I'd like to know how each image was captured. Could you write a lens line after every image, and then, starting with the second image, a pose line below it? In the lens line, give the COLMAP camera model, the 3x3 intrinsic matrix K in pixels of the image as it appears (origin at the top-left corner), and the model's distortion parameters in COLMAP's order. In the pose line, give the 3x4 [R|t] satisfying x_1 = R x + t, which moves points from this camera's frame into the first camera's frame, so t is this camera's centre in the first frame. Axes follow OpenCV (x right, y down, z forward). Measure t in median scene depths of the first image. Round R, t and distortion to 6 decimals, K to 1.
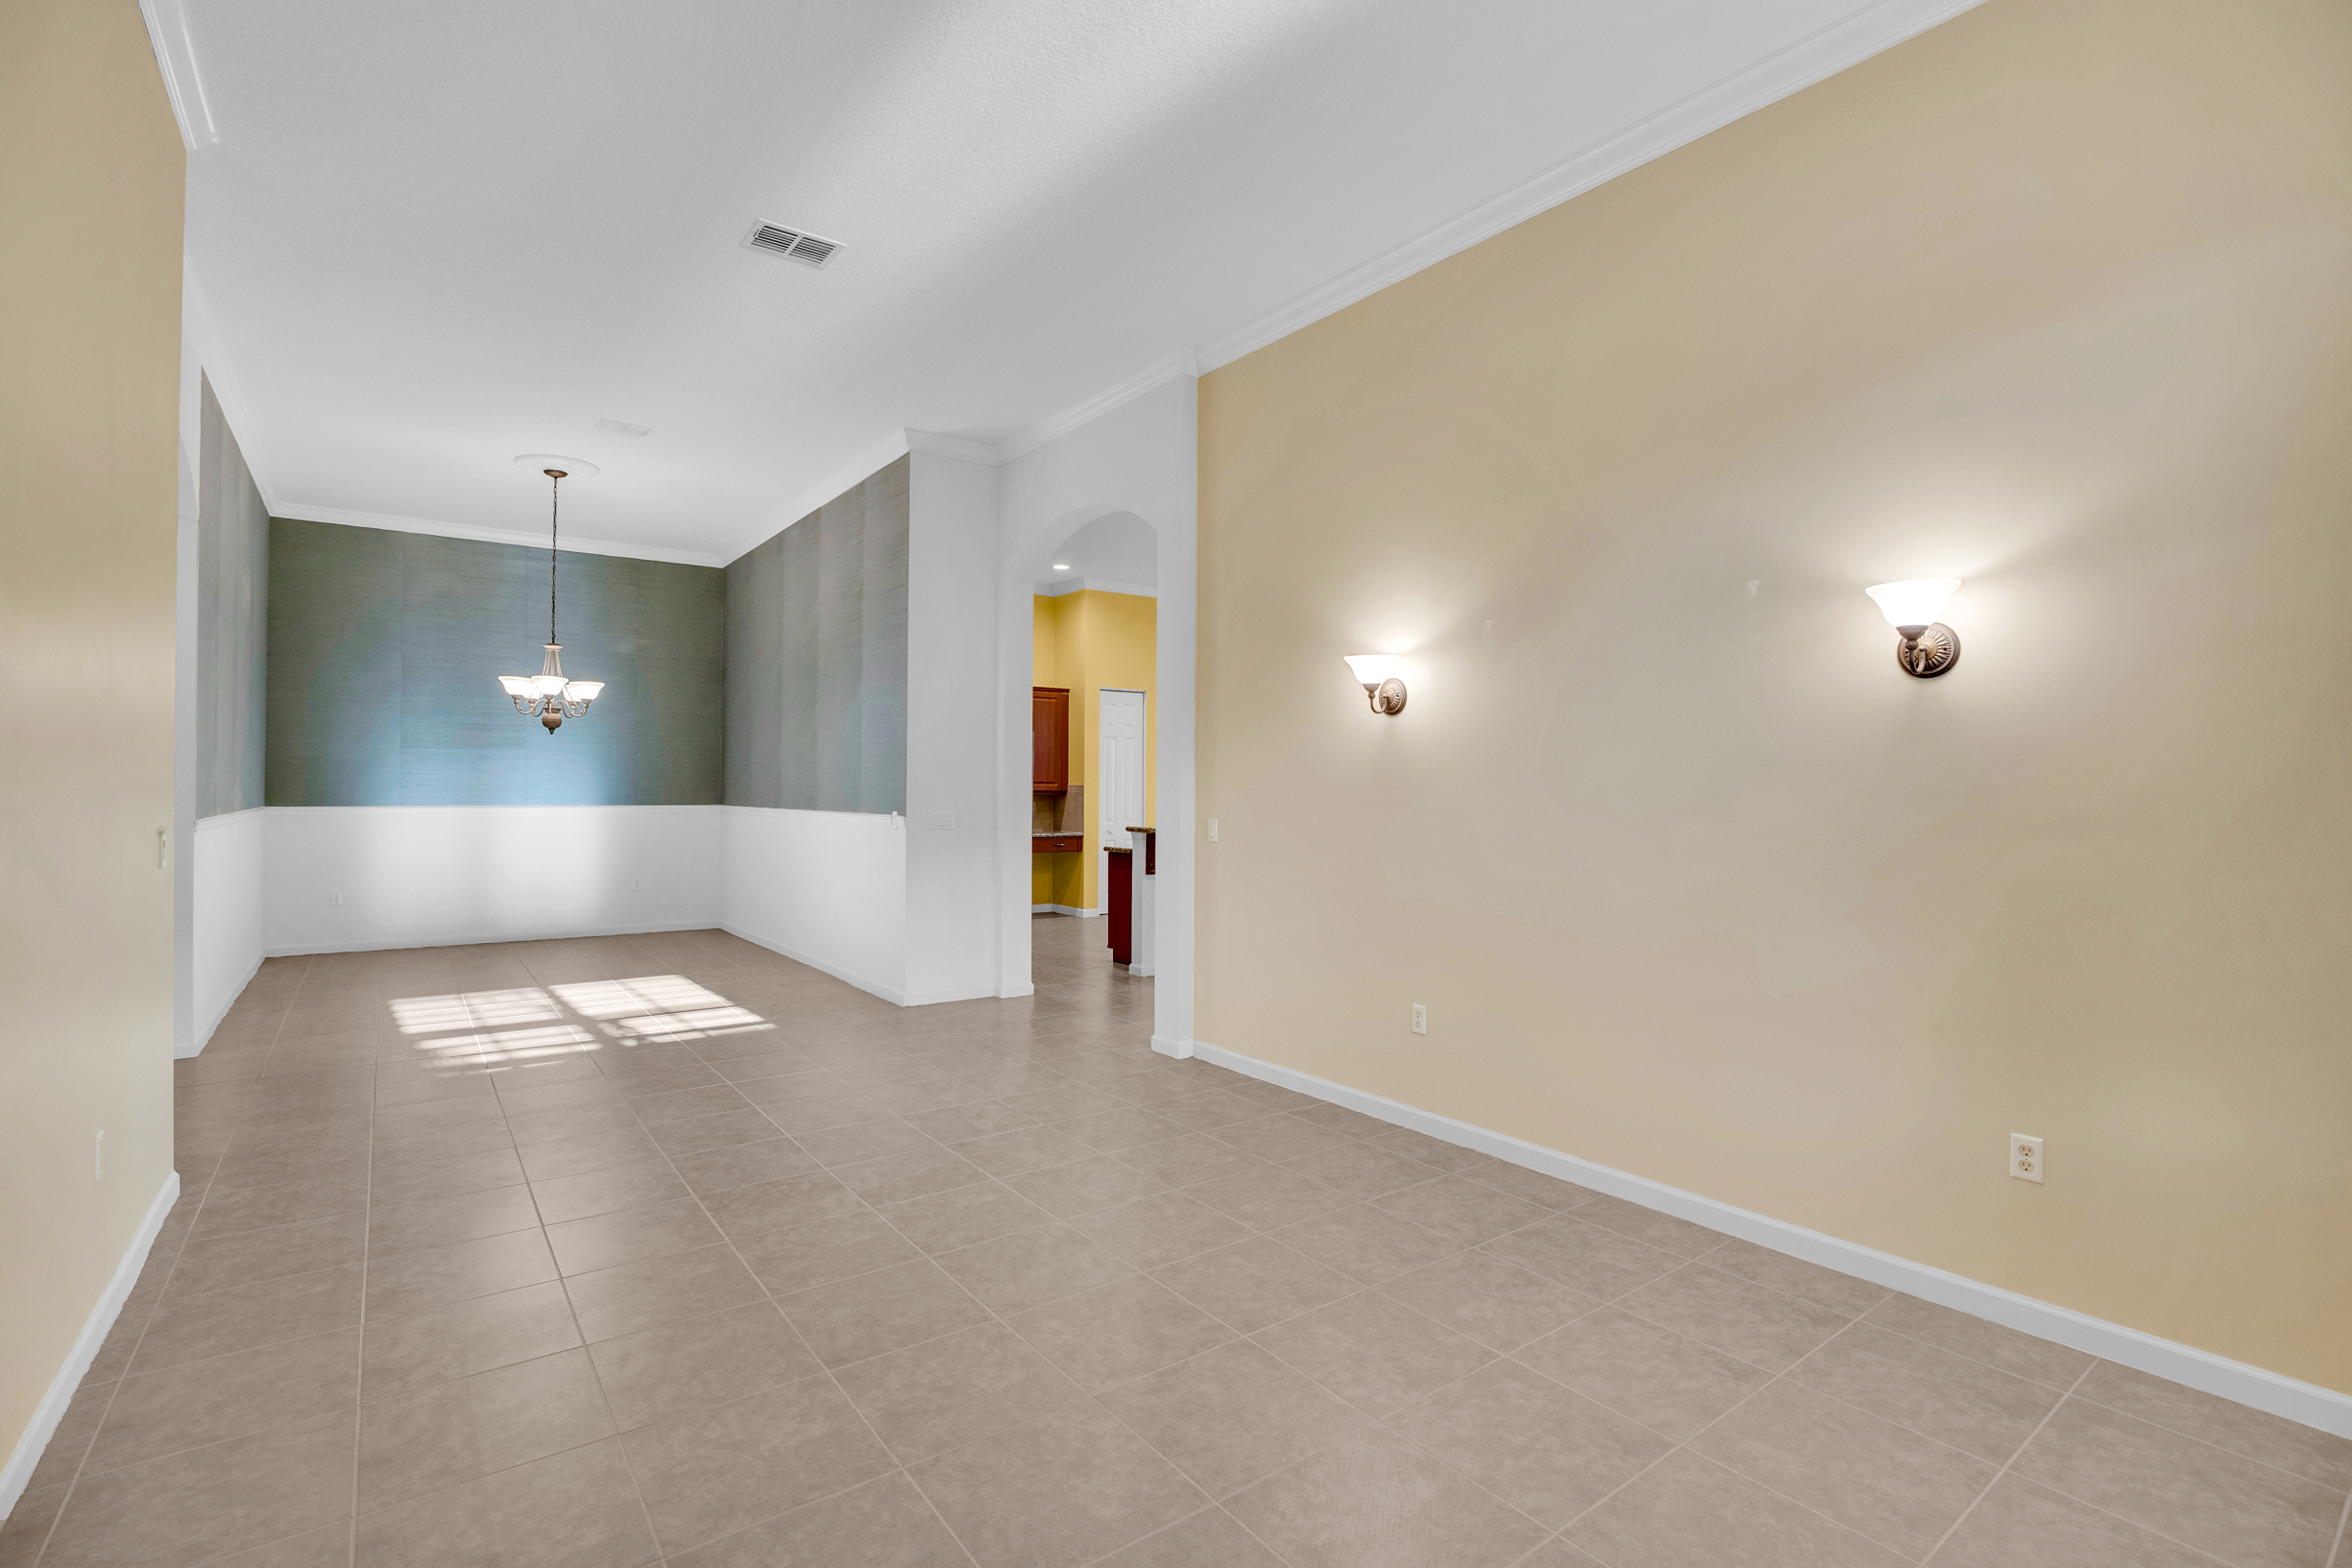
lens RADIAL K [[1082.2, 0, 1185.3], [0, 1082.2, 781.1], [0, 0, 1]] dist [-0.045356, 0.013191]
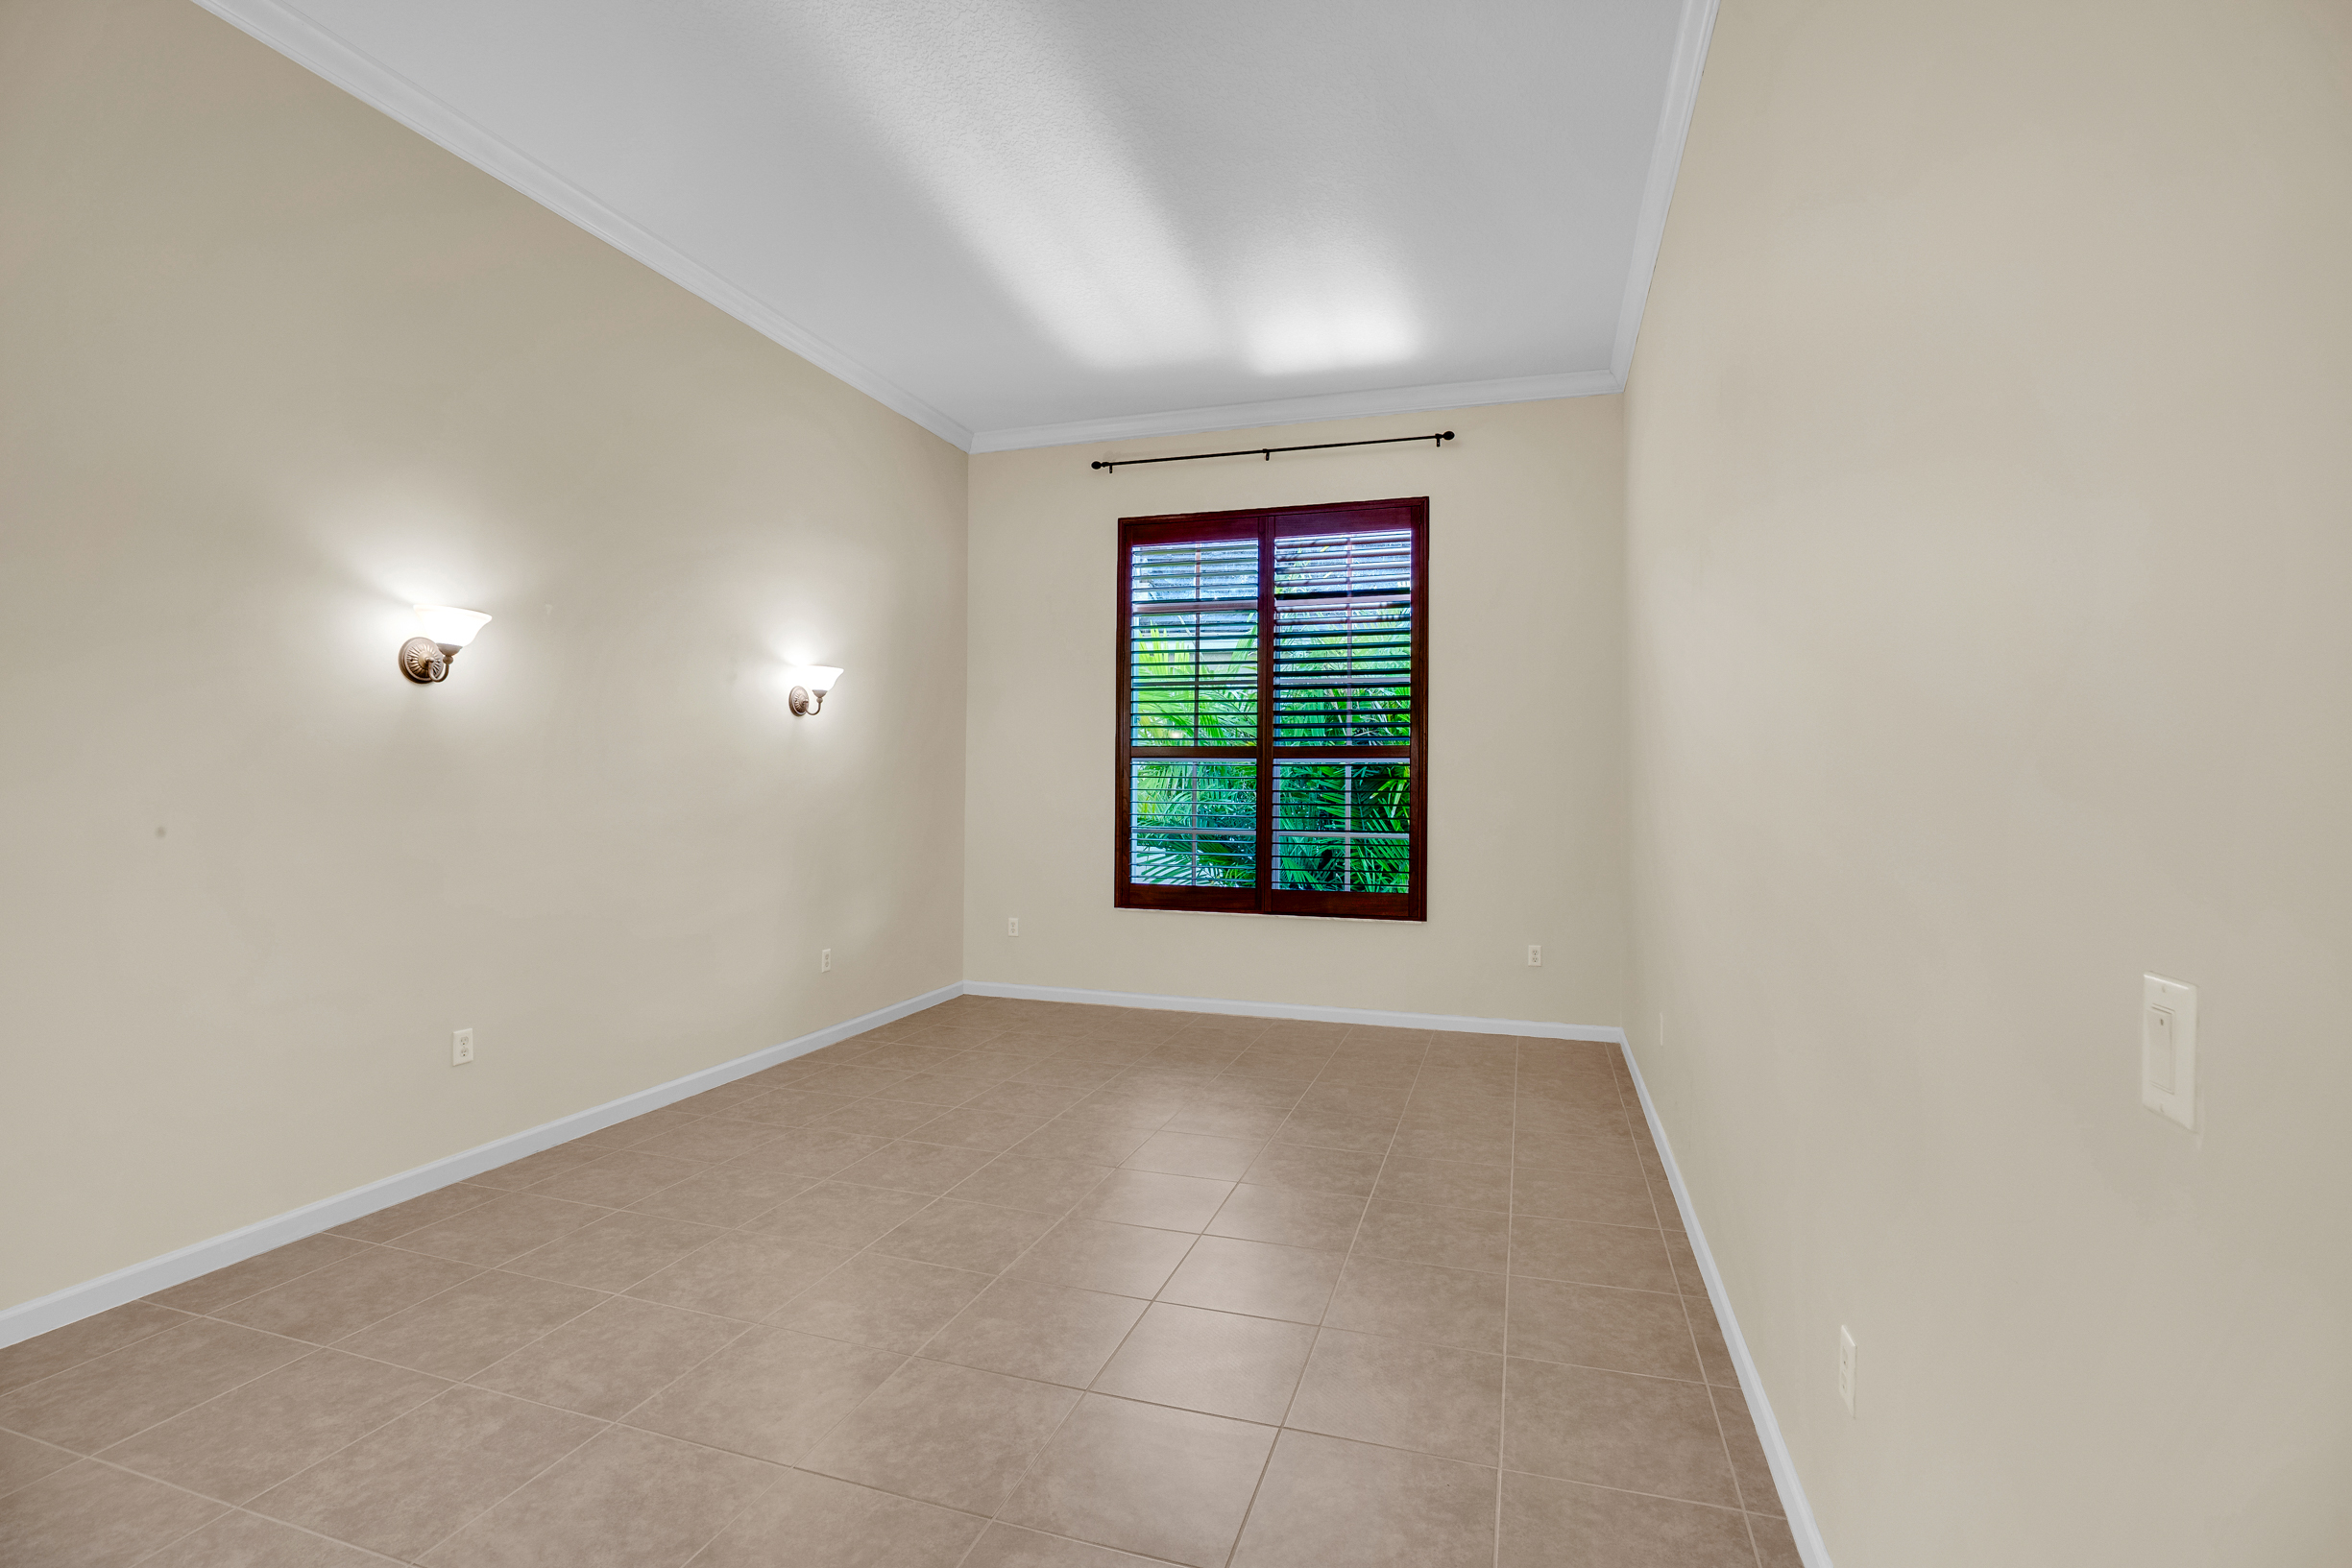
lens RADIAL K [[1082.2, 0, 1185.3], [0, 1082.2, 781.1], [0, 0, 1]] dist [-0.045356, 0.013191]
pose [[-0.578822, -0.009150, 0.815402, -1.016875], [-0.013220, 0.999911, 0.001836, 0.001962], [-0.815347, -0.009717, -0.578892, 1.305569]]
